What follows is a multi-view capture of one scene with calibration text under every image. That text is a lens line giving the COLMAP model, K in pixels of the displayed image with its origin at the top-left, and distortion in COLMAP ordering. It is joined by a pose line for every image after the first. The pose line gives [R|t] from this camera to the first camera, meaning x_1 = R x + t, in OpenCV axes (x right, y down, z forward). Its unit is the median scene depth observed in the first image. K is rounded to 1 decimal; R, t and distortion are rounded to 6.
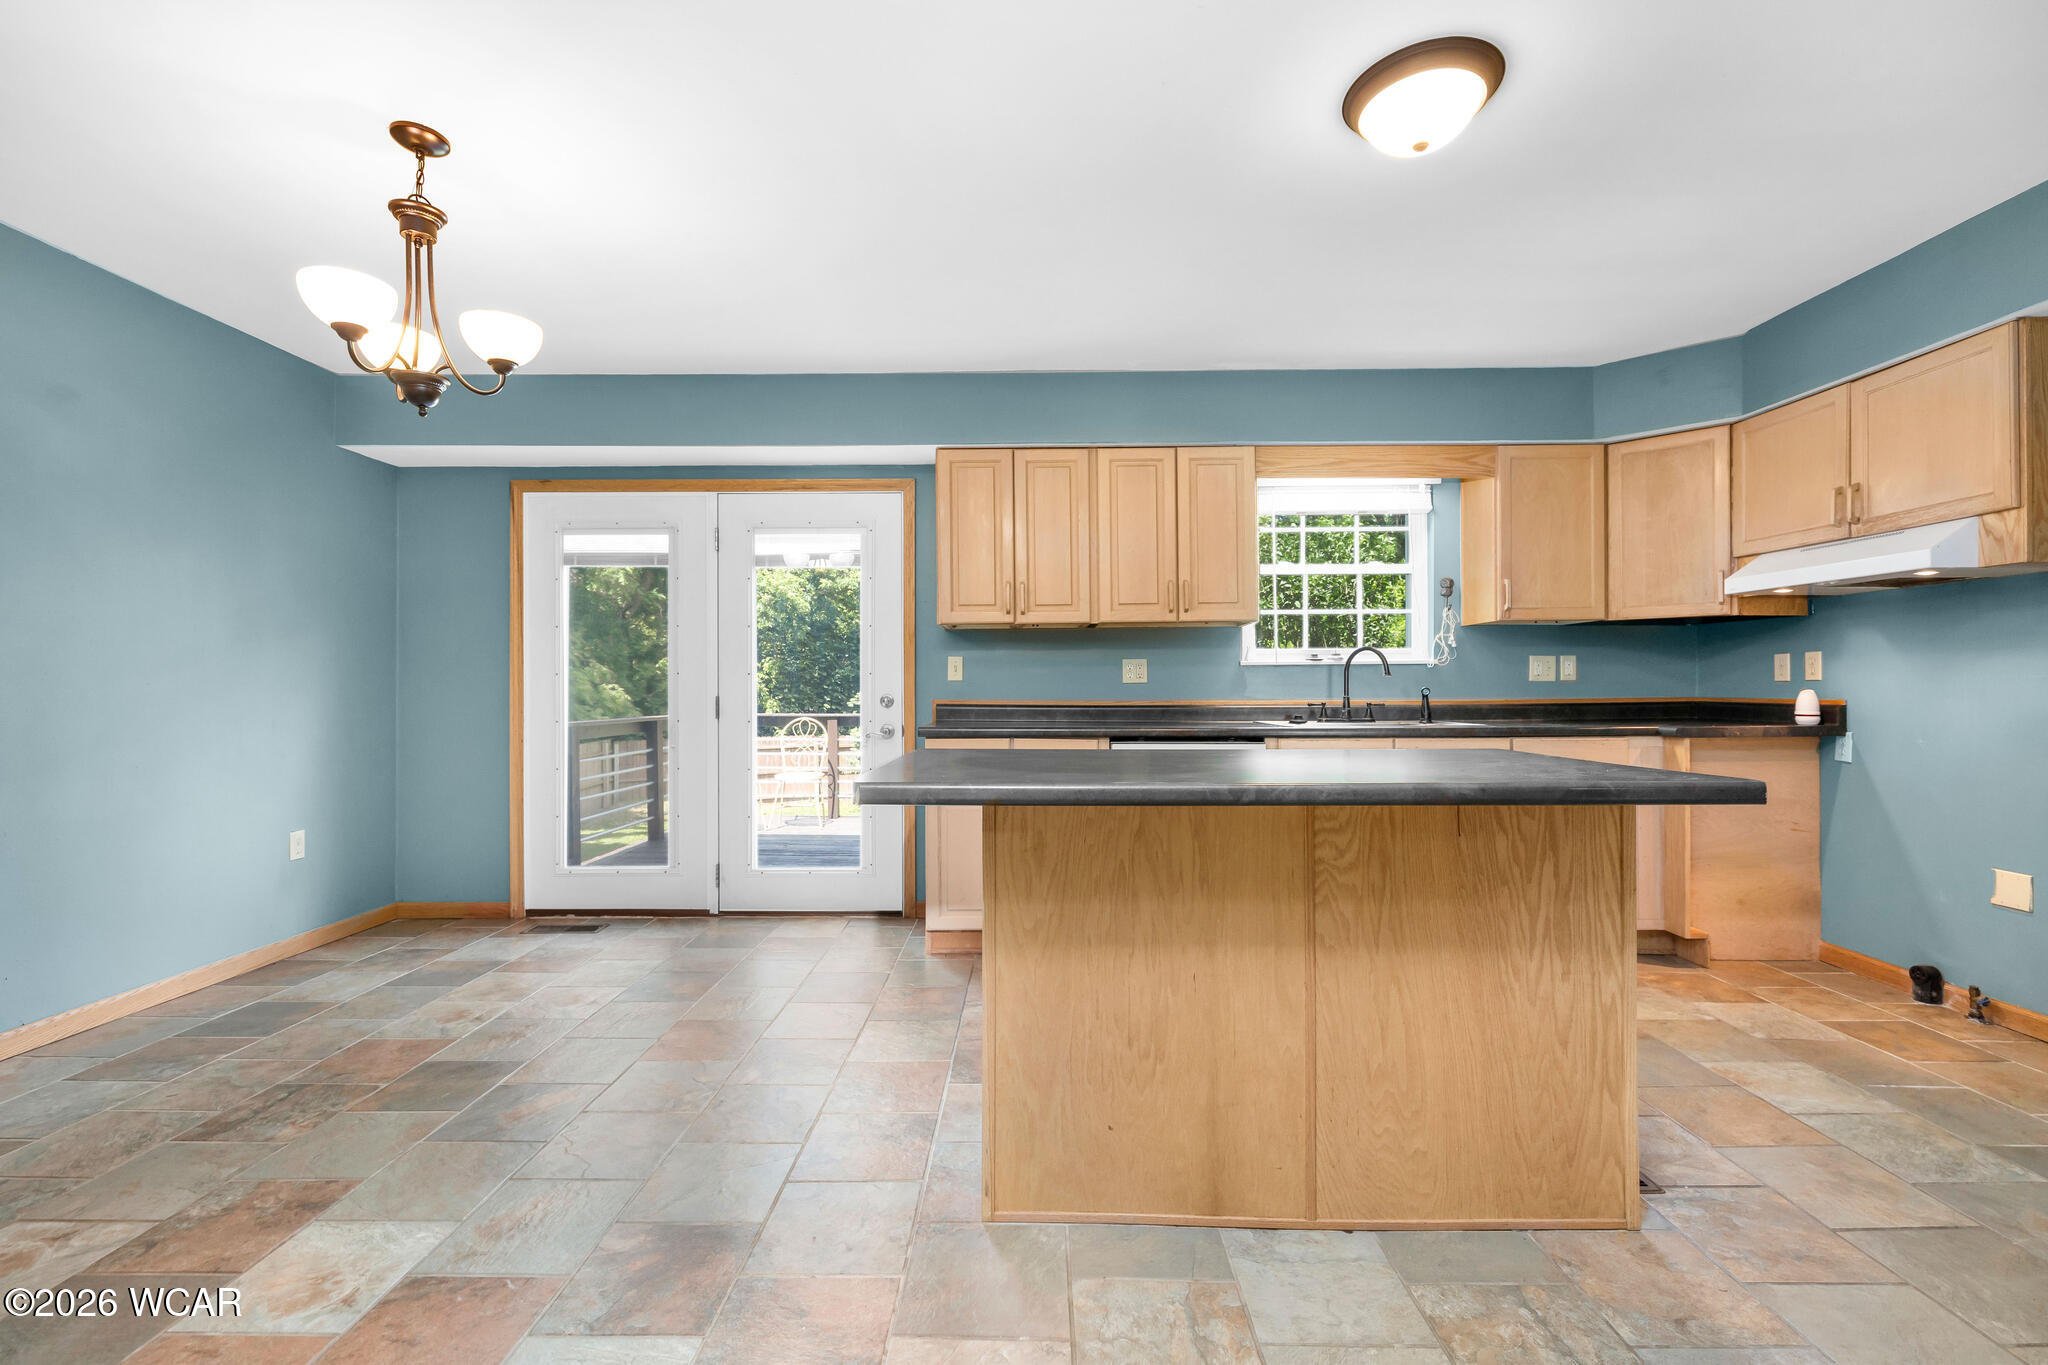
lens RADIAL K [[864.9, 0, 1026.9], [0, 864.9, 684.1], [0, 0, 1]] dist [-0.000105, -0.000221]
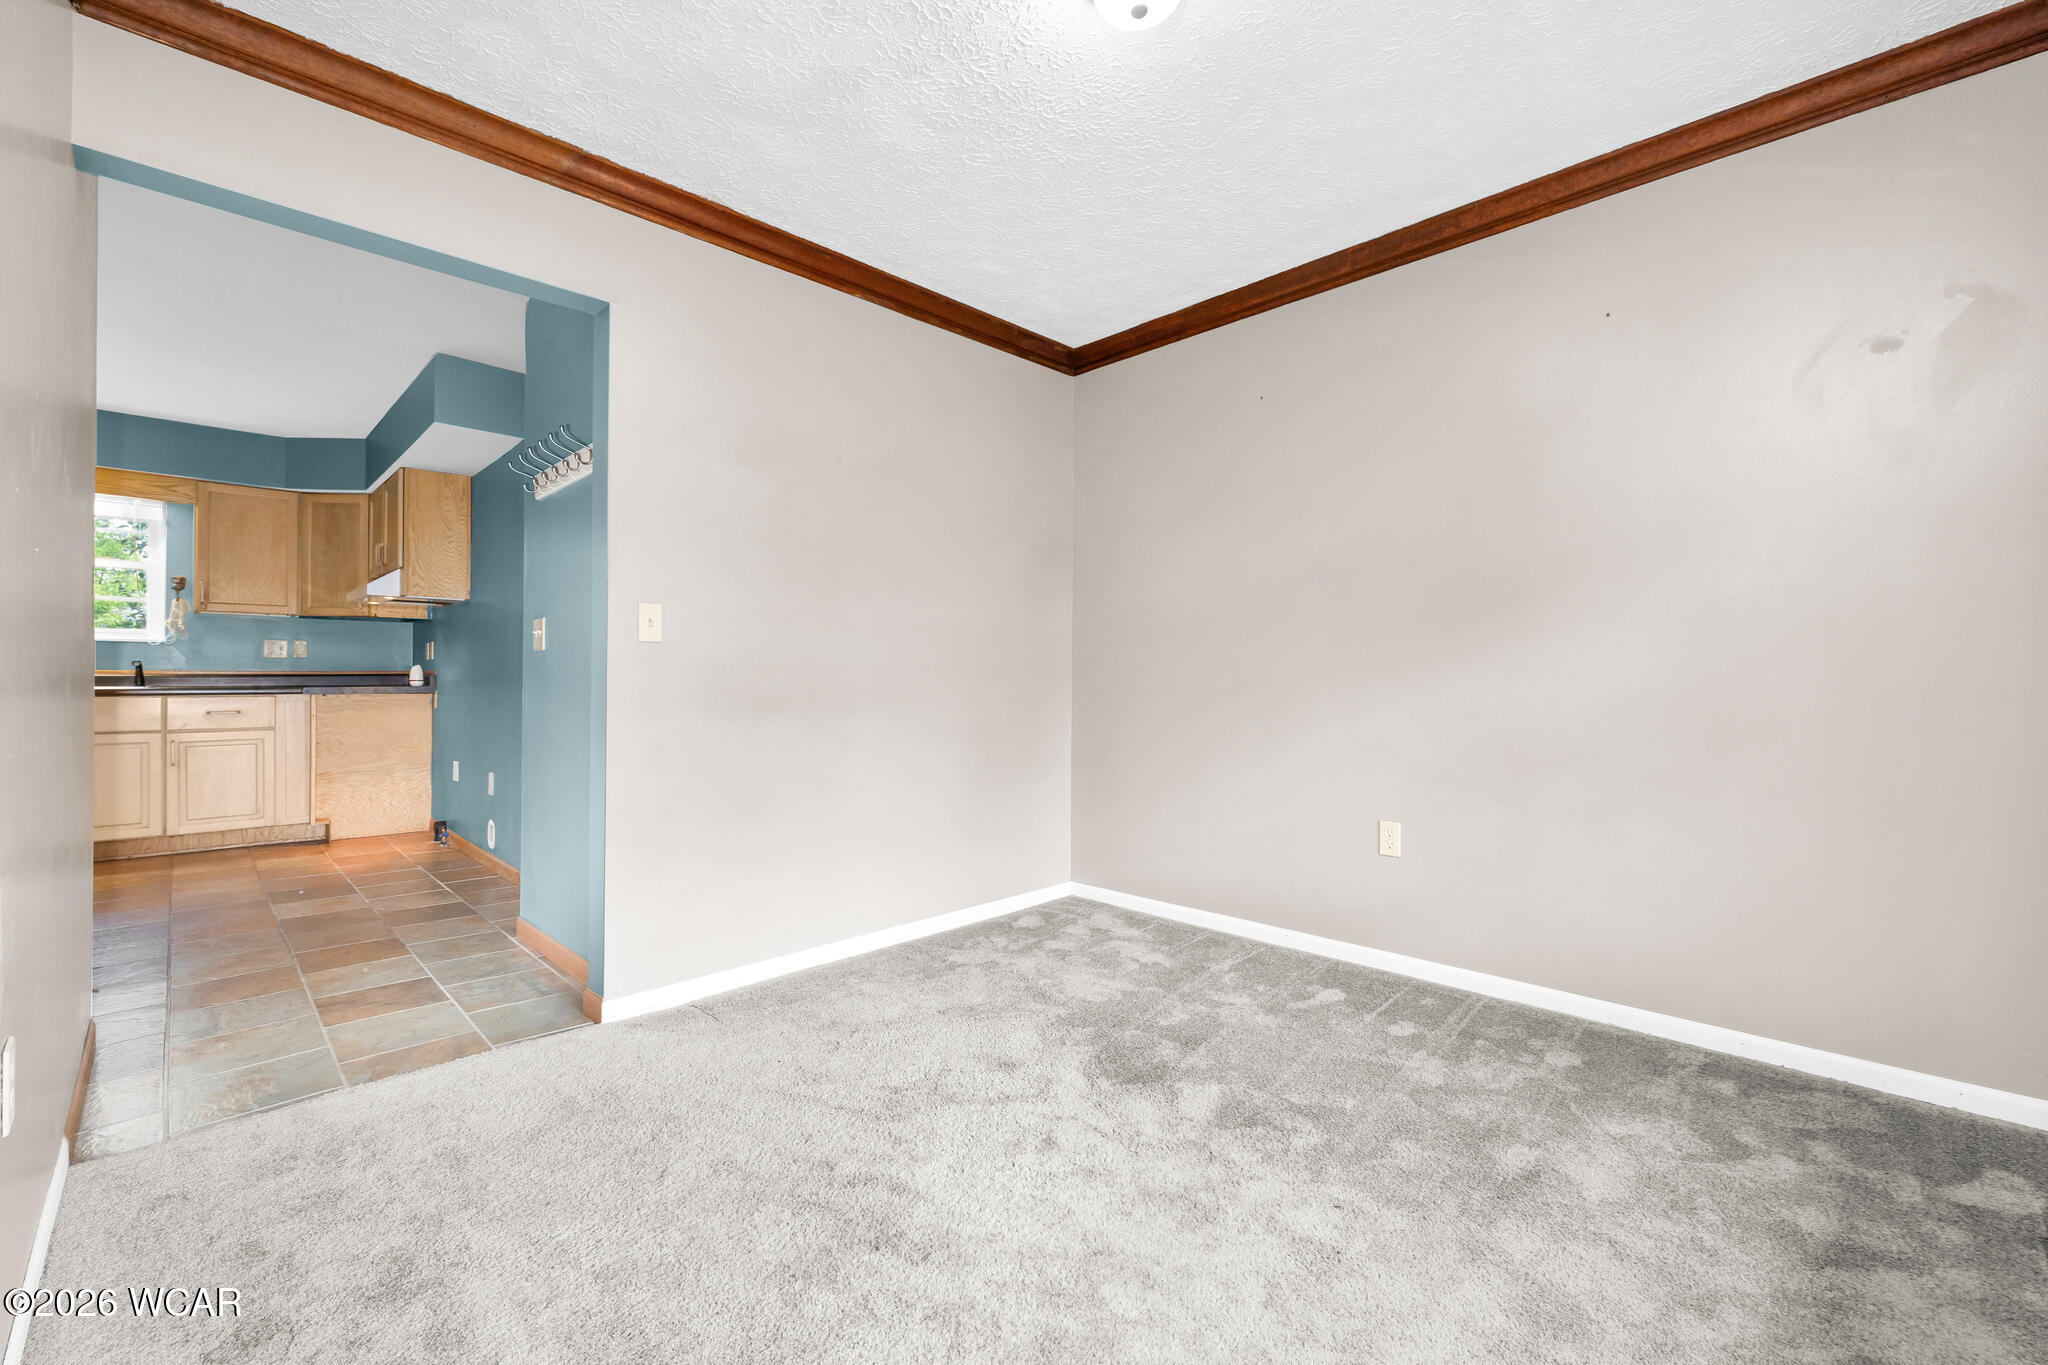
lens RADIAL K [[855.9, 0, 1027.2], [0, 855.9, 681.3], [0, 0, 1]] dist [-0.001550, -0.000101]
pose [[0.698214, 0.002868, 0.715884, 0.634346], [-0.009292, 0.999944, 0.005057, 0.021926], [-0.715829, -0.010183, 0.698201, -1.088525]]
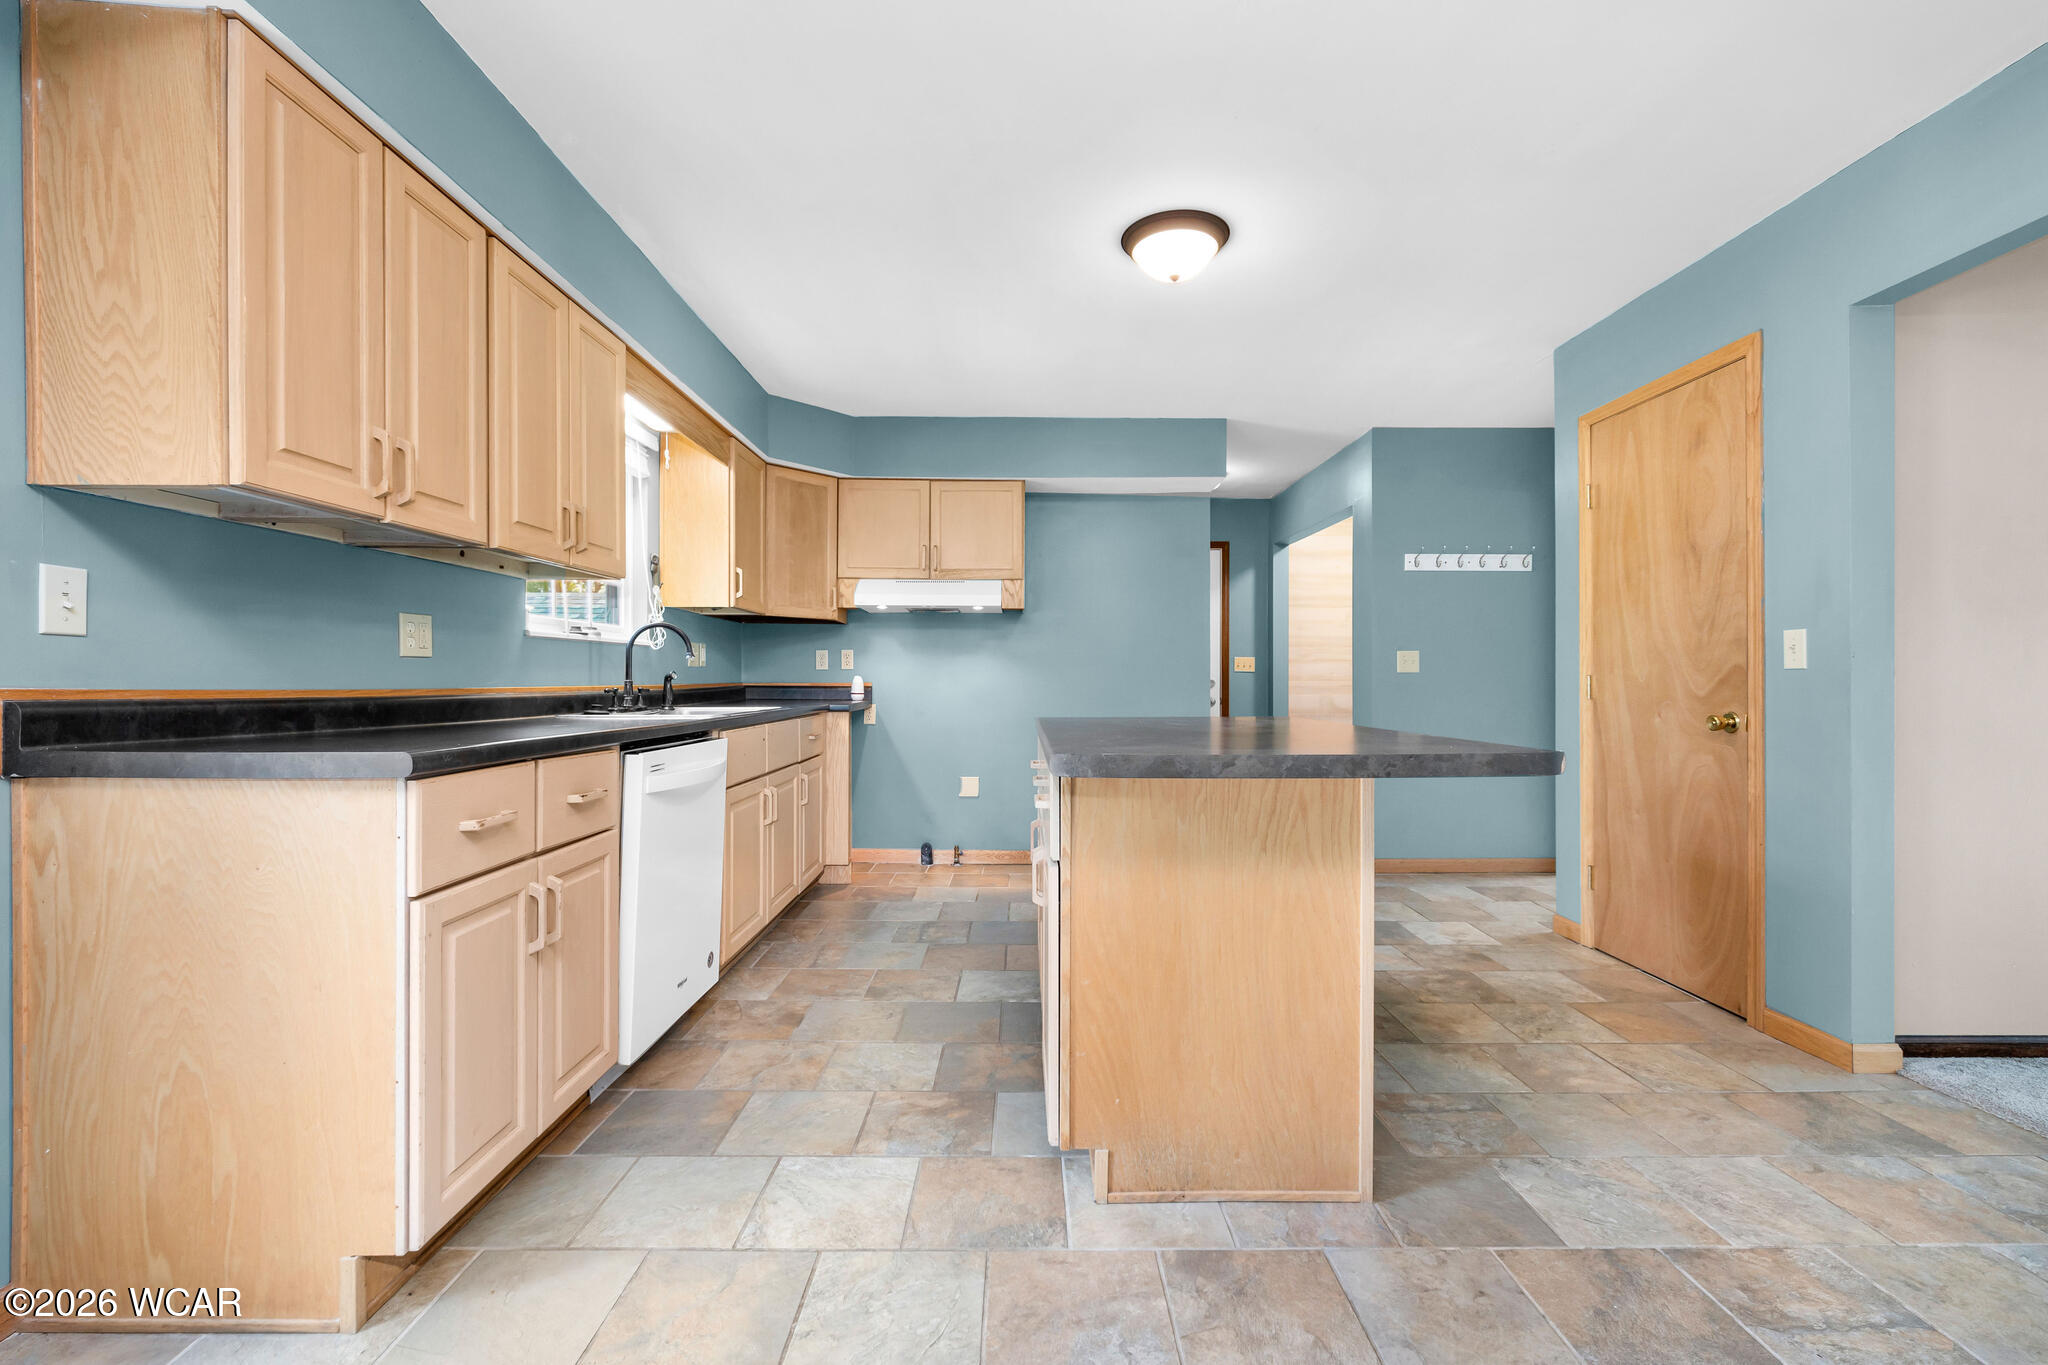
lens RADIAL K [[855.9, 0, 1027.2], [0, 855.9, 681.3], [0, 0, 1]] dist [-0.001550, -0.000101]
pose [[-0.015800, 0.001164, 0.999874, -0.612621], [-0.006216, 0.999980, -0.001262, 0.018013], [-0.999856, -0.006235, -0.015793, 0.847405]]
